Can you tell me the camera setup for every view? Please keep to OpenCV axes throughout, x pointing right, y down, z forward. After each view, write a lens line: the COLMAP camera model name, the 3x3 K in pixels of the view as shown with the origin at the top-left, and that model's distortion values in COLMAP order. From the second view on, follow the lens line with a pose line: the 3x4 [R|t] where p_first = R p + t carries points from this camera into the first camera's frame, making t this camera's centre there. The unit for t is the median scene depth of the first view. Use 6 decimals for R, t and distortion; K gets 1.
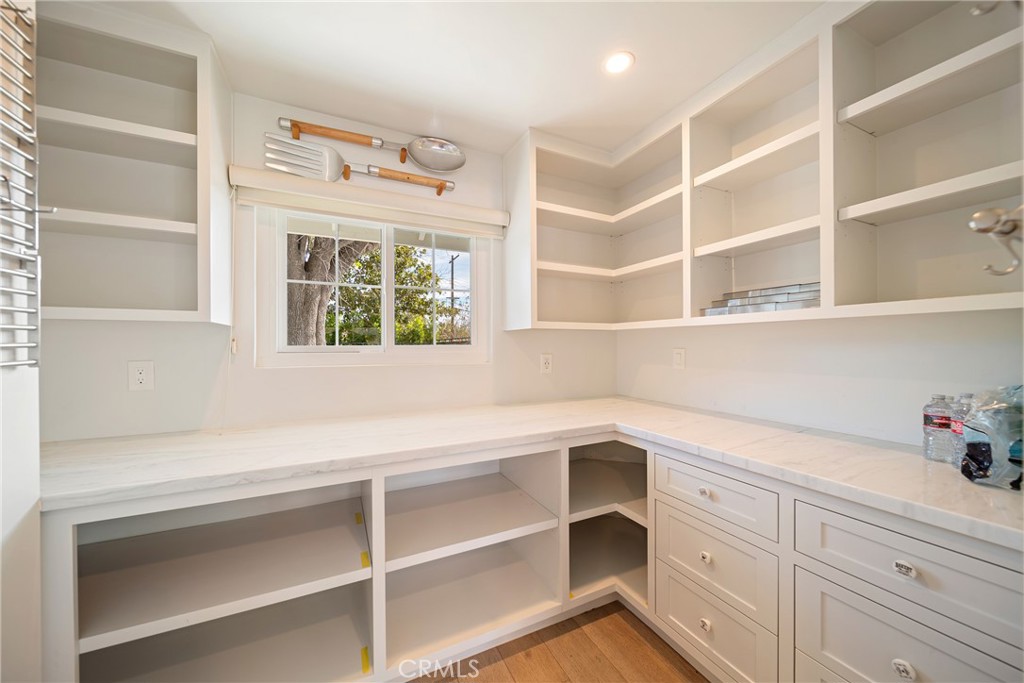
lens RADIAL K [[360.9, 0, 512.3], [0, 360.9, 337.5], [0, 0, 1]] dist [-0.000264, -0.000366]
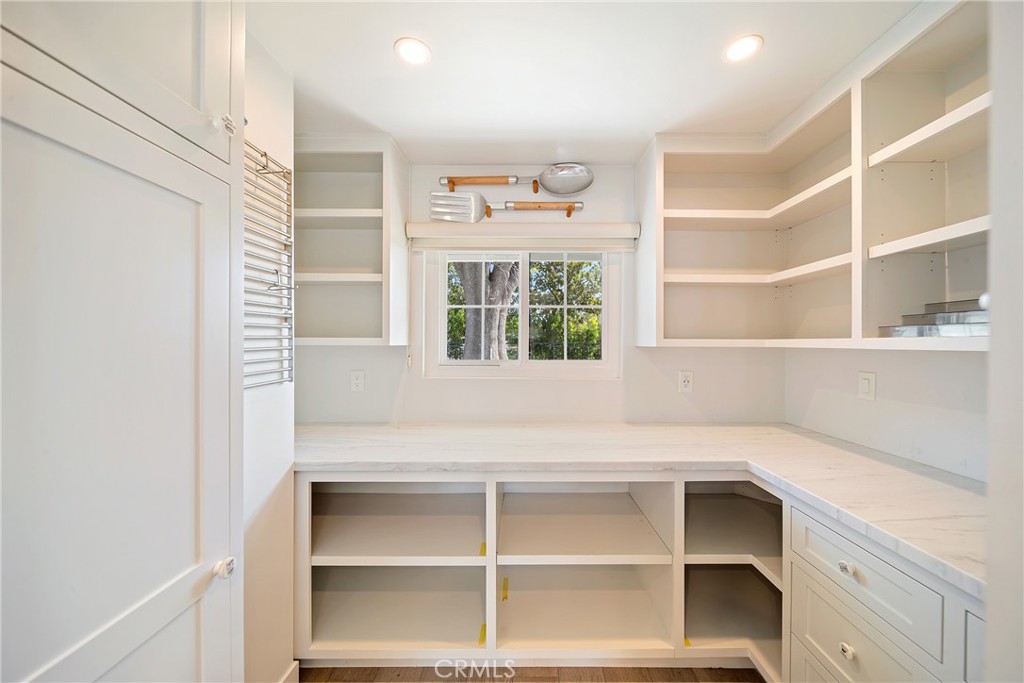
lens RADIAL K [[364.2, 0, 513.4], [0, 364.2, 337.9], [0, 0, 1]] dist [-0.000115, -0.000155]
pose [[0.900282, -0.007147, -0.435249, 0.152955], [0.004571, 0.999965, -0.006964, -0.050923], [0.435284, 0.004280, 0.900283, -0.027157]]
